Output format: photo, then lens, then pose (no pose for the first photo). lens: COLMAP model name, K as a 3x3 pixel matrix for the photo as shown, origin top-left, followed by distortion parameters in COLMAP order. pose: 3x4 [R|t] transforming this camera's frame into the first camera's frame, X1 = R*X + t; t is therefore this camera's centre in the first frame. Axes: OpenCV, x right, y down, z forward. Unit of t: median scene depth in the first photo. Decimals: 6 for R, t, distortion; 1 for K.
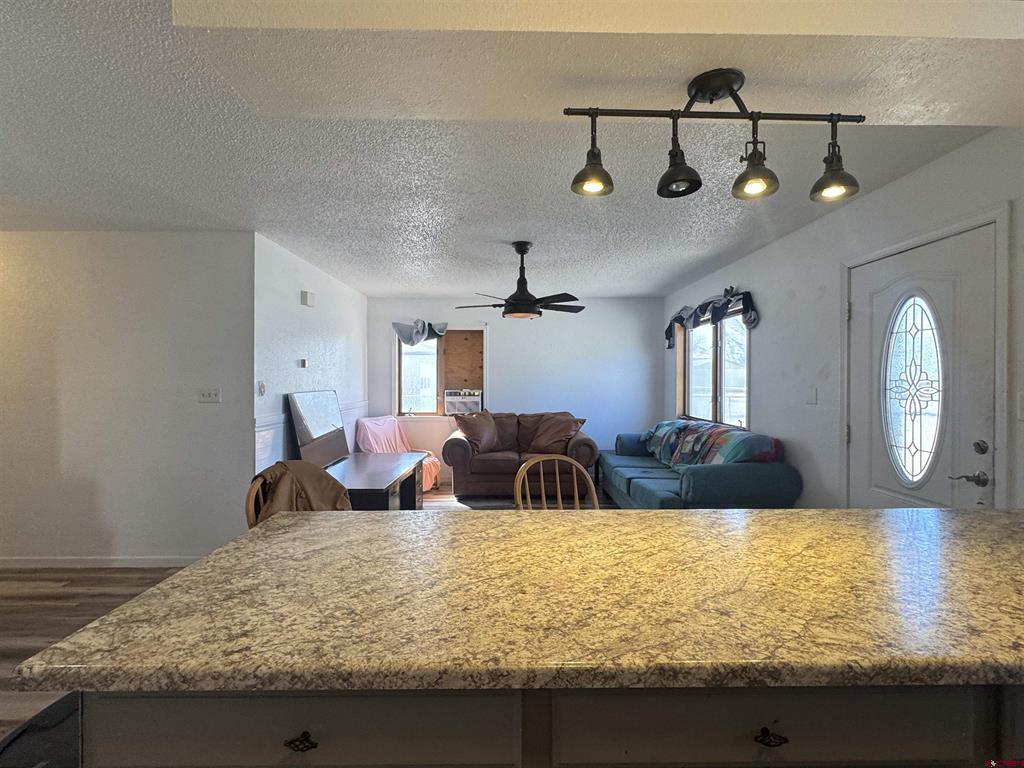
lens RADIAL K [[482.8, 0, 514.4], [0, 482.8, 382.3], [0, 0, 1]] dist [-0.016438, 0.000055]
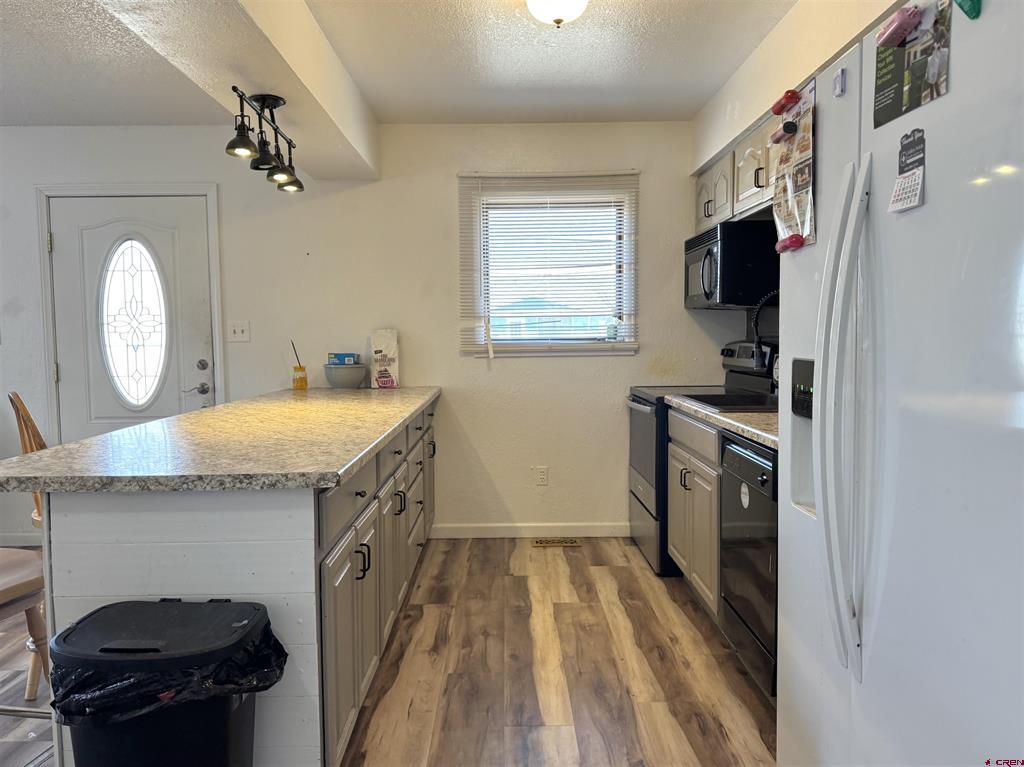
lens RADIAL K [[763.3, 0, 510.4], [0, 763.3, 382.0], [0, 0, 1]] dist [0.004072, -0.012231]
pose [[-0.009222, -0.066461, 0.997746, -0.441288], [0.013427, 0.997691, 0.066582, 0.020605], [-0.999867, 0.014011, -0.008308, 0.059350]]
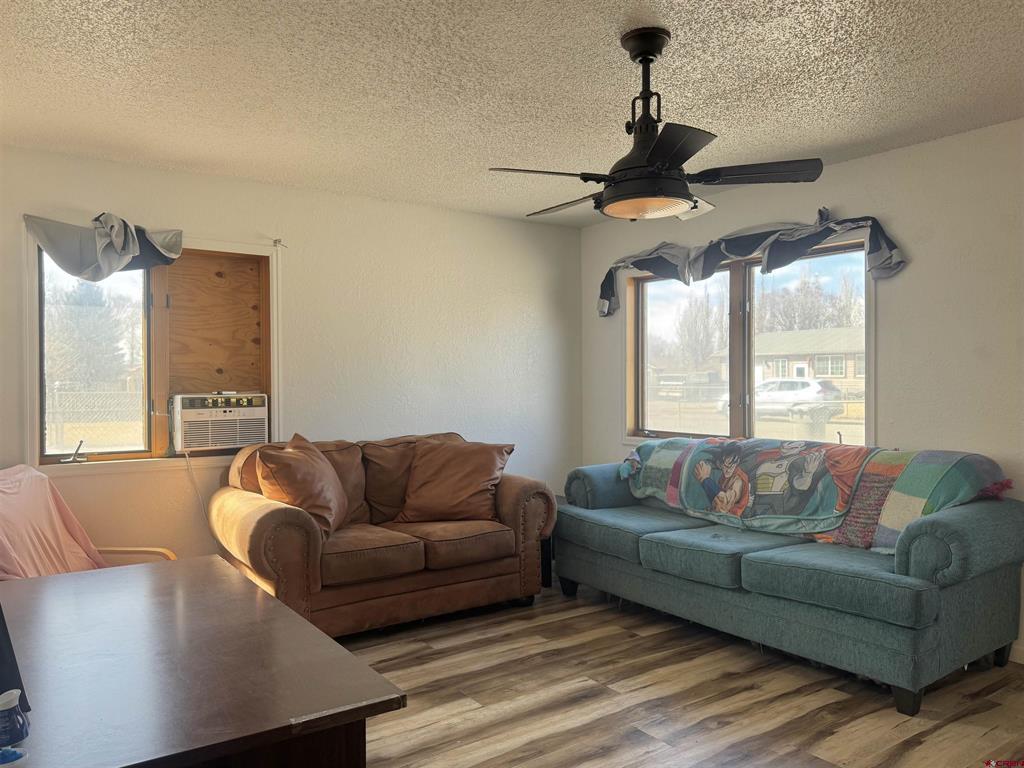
lens RADIAL K [[763.3, 0, 511.6], [0, 763.3, 385.6], [0, 0, 1]] dist [0.004072, -0.012231]
pose [[0.826606, -0.010721, 0.562678, -0.325961], [0.009573, 0.999942, 0.004988, 0.010164], [-0.562699, 0.001264, 0.826661, 0.356344]]
